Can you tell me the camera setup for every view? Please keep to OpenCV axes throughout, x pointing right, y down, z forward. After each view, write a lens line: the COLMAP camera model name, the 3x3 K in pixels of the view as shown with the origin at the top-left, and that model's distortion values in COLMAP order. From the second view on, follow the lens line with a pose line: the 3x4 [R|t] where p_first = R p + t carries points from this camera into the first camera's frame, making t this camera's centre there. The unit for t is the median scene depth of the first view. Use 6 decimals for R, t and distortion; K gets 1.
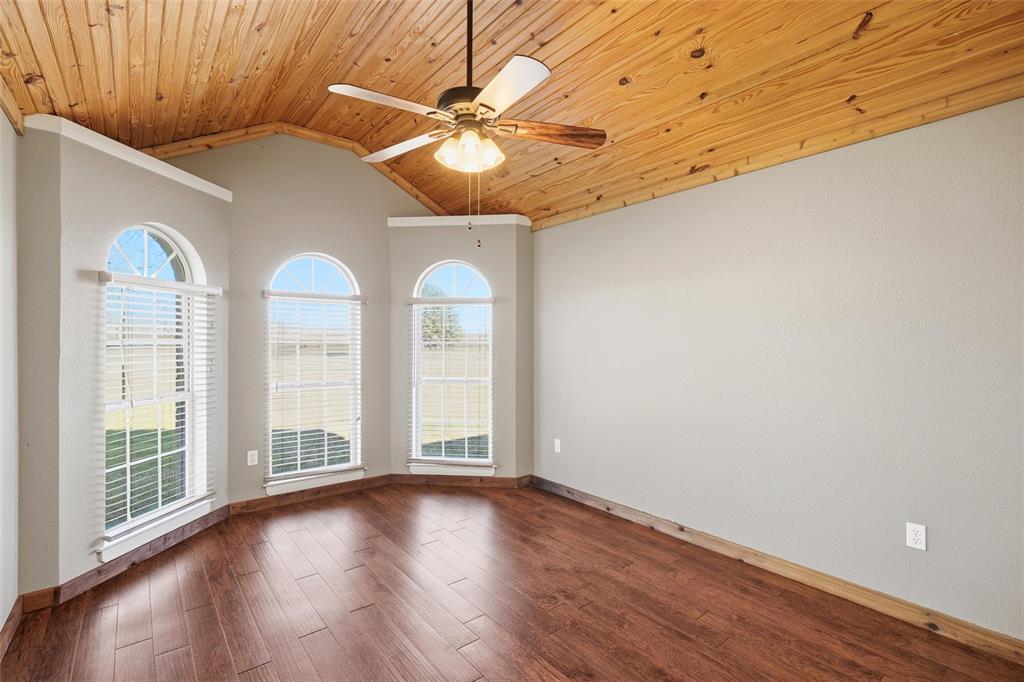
lens RADIAL K [[490.4, 0, 512.0], [0, 490.4, 341.0], [0, 0, 1]] dist [0.000035, 0.000593]
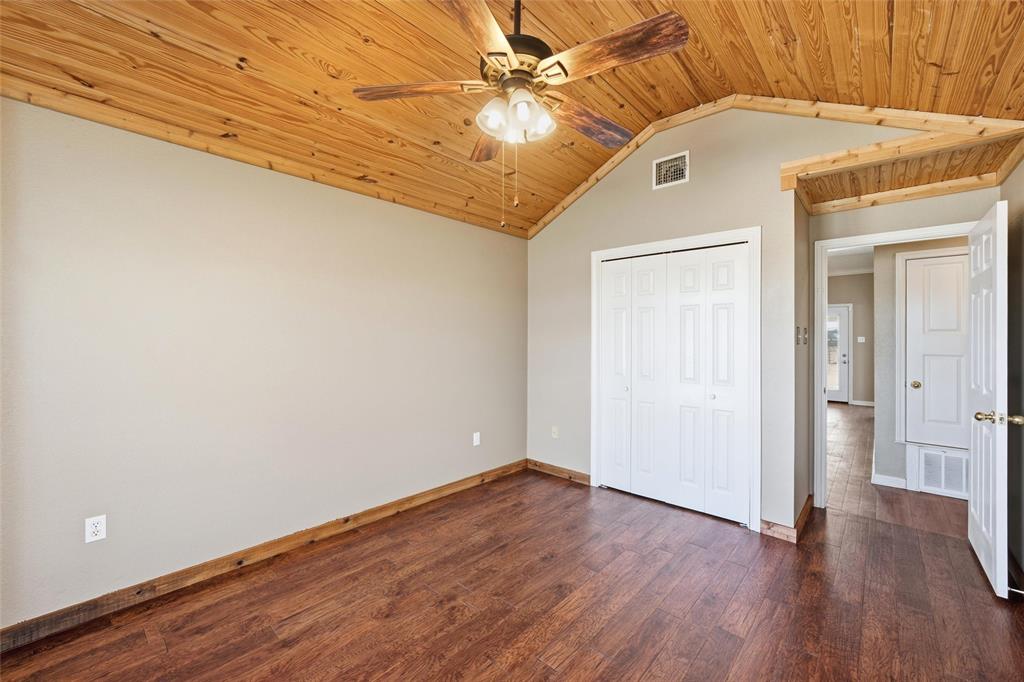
lens RADIAL K [[437.9, 0, 502.0], [0, 437.9, 335.6], [0, 0, 1]] dist [-0.000515, 0.000091]
pose [[-0.187965, 0.002114, 0.982174, -0.651800], [-0.006308, 0.999974, -0.003359, -0.001683], [-0.982156, -0.006827, -0.187946, 0.909597]]
